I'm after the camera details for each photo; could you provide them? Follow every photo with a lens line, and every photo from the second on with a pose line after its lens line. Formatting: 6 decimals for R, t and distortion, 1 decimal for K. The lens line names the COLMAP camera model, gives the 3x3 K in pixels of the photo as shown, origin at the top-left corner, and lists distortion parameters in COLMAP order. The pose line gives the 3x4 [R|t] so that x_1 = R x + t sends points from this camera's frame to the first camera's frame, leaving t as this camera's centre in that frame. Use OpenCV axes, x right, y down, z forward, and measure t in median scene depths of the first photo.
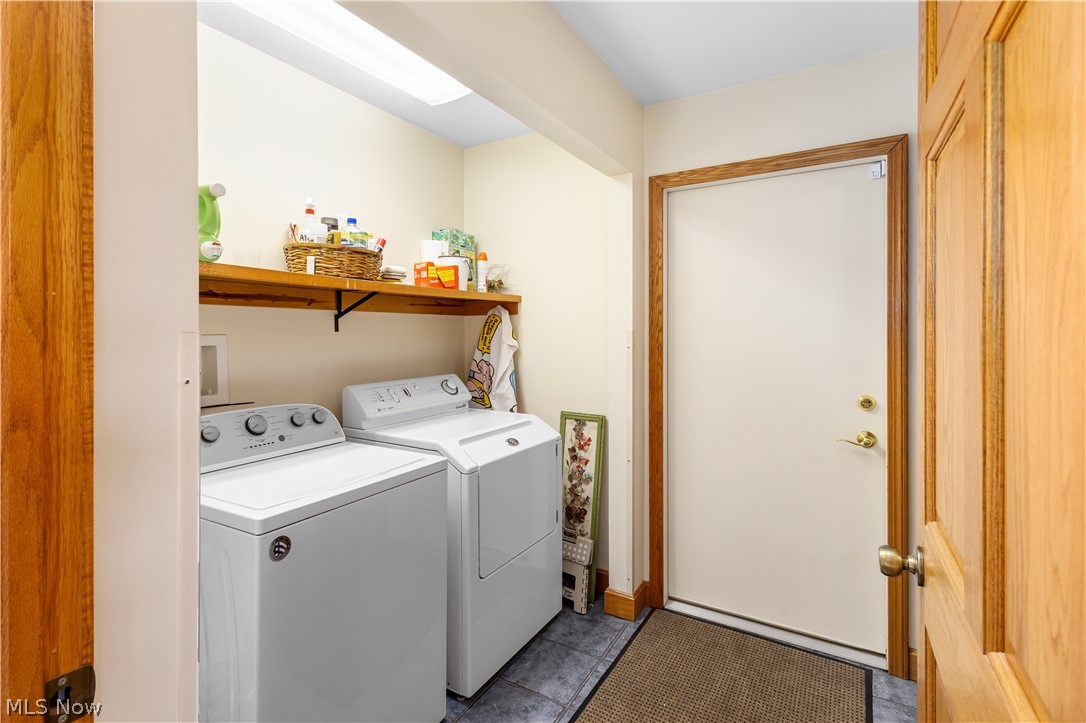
lens RADIAL K [[502.3, 0, 541.0], [0, 502.3, 358.5], [0, 0, 1]] dist [0.001086, 0.000082]
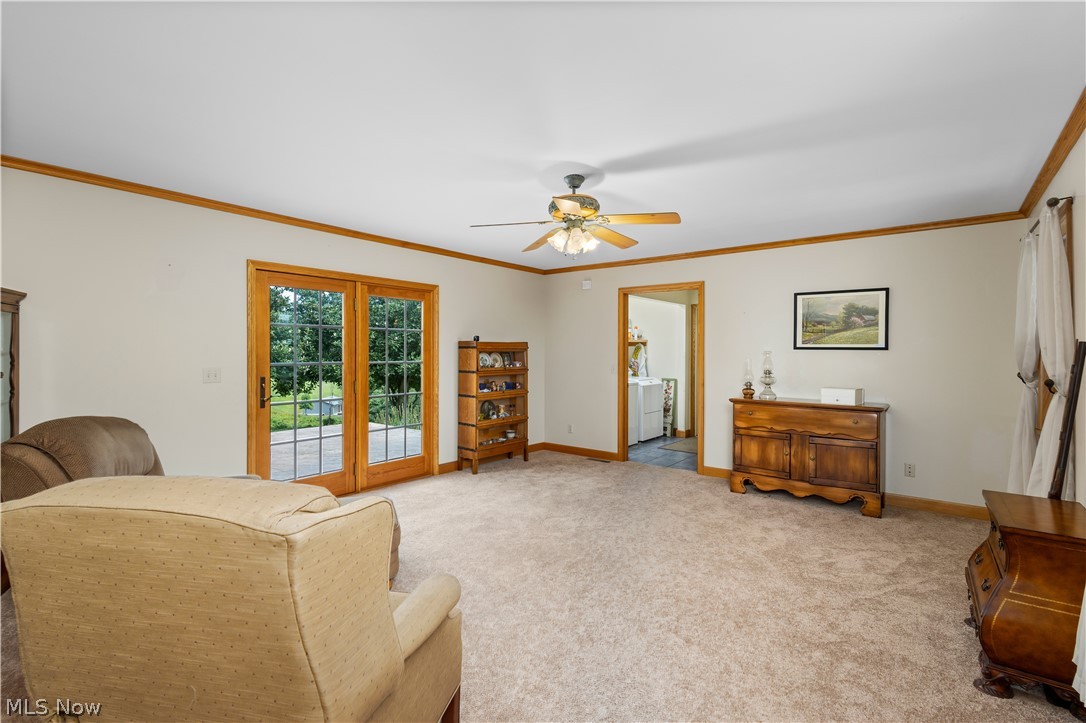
lens RADIAL K [[502.3, 0, 546.7], [0, 502.3, 358.2], [0, 0, 1]] dist [0.001086, 0.000082]
pose [[0.989772, -0.003647, -0.142609, -0.228306], [0.003475, 0.999993, -0.001458, -0.014007], [0.142613, 0.000947, 0.989778, -2.238638]]
